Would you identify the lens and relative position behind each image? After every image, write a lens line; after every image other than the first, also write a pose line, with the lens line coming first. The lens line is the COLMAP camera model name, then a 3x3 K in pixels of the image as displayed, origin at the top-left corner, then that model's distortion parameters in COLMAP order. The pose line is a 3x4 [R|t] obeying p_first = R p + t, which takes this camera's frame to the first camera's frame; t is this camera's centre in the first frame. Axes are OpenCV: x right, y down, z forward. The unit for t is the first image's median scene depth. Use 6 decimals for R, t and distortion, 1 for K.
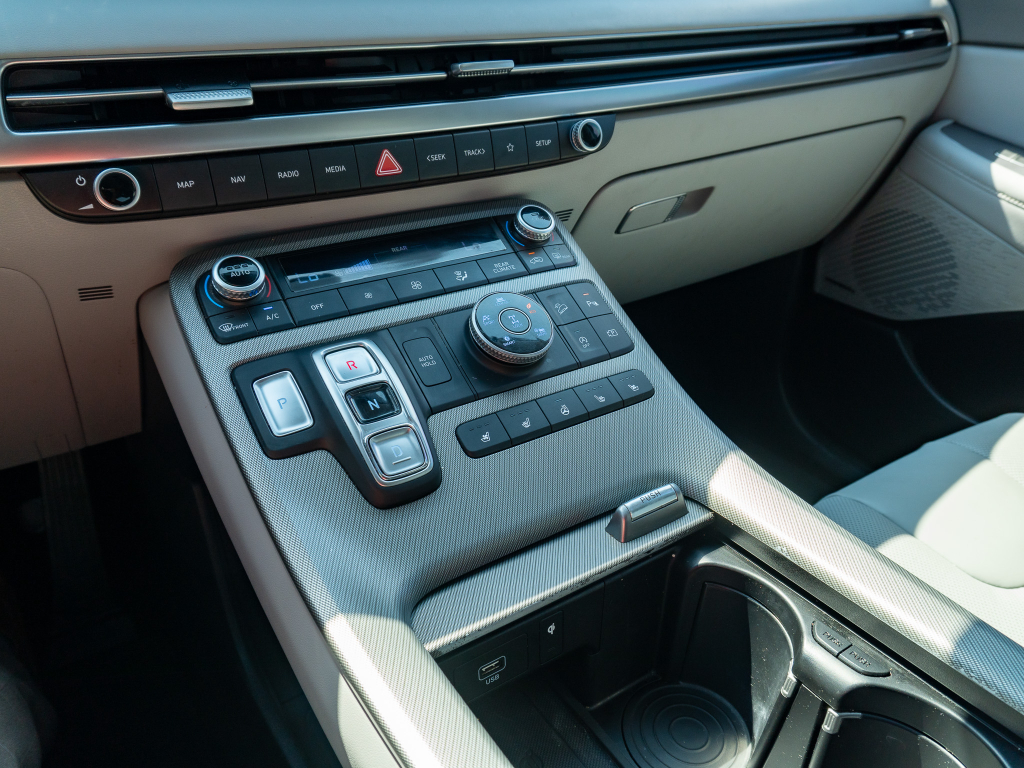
lens RADIAL K [[780.3, 0, 514.2], [0, 780.3, 383.5], [0, 0, 1]] dist [-0.026484, 0.009020]
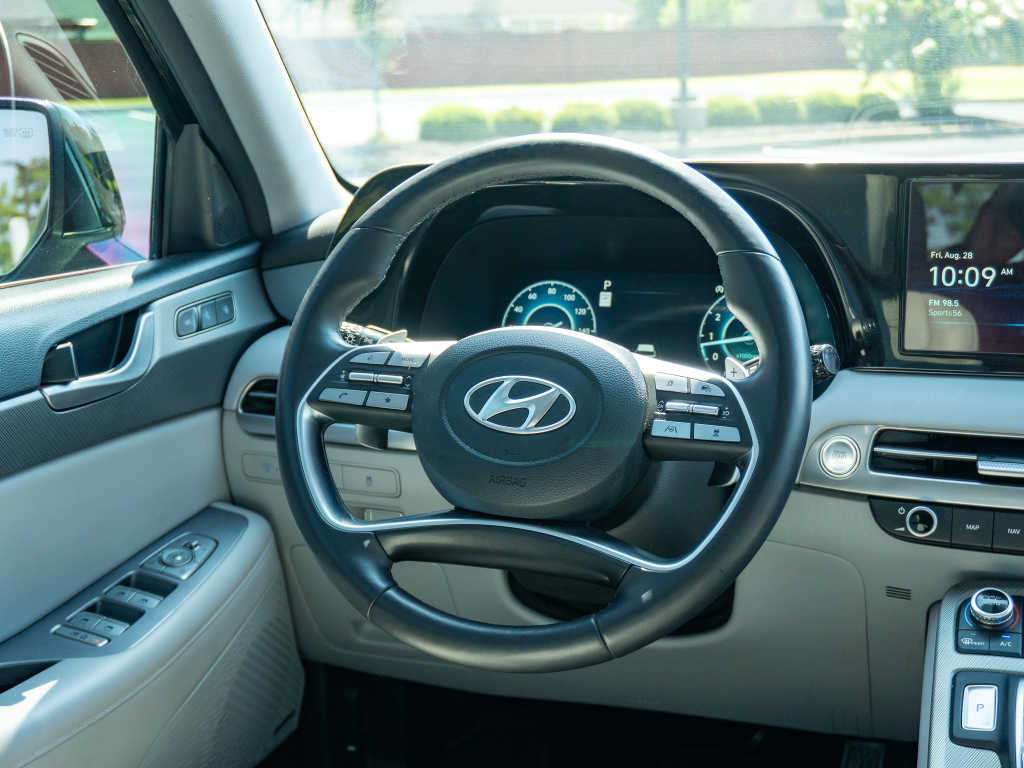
lens RADIAL K [[1573.5, 0, 508.9], [0, 1573.5, 388.1], [0, 0, 1]] dist [0.014812, 0.000000]
pose [[0.600776, 0.122390, -0.789993, 1.103914], [-0.353015, 0.927256, -0.124807, 0.123287], [0.717251, 0.353860, 0.600279, -1.156573]]
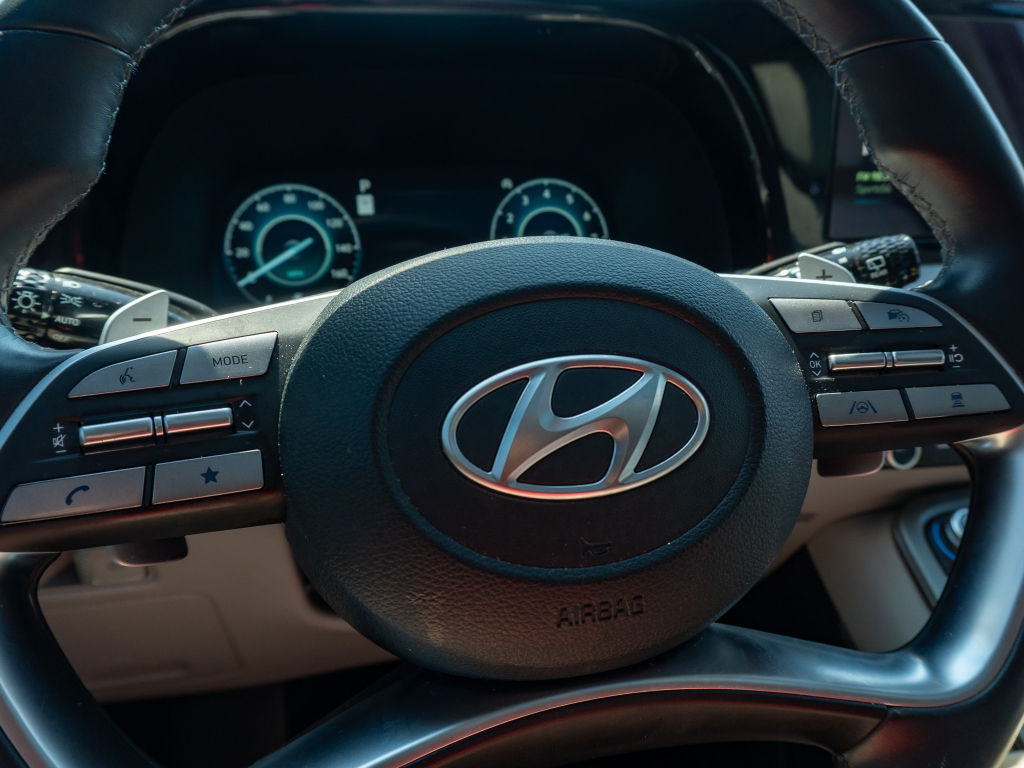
lens RADIAL K [[780.3, 0, 519.3], [0, 780.3, 385.7], [0, 0, 1]] dist [-0.026484, 0.009020]
pose [[0.934359, 0.063316, -0.350664, -0.584684], [-0.106068, 0.988898, -0.104068, -0.120433], [0.340182, 0.134431, 0.930701, -0.207401]]
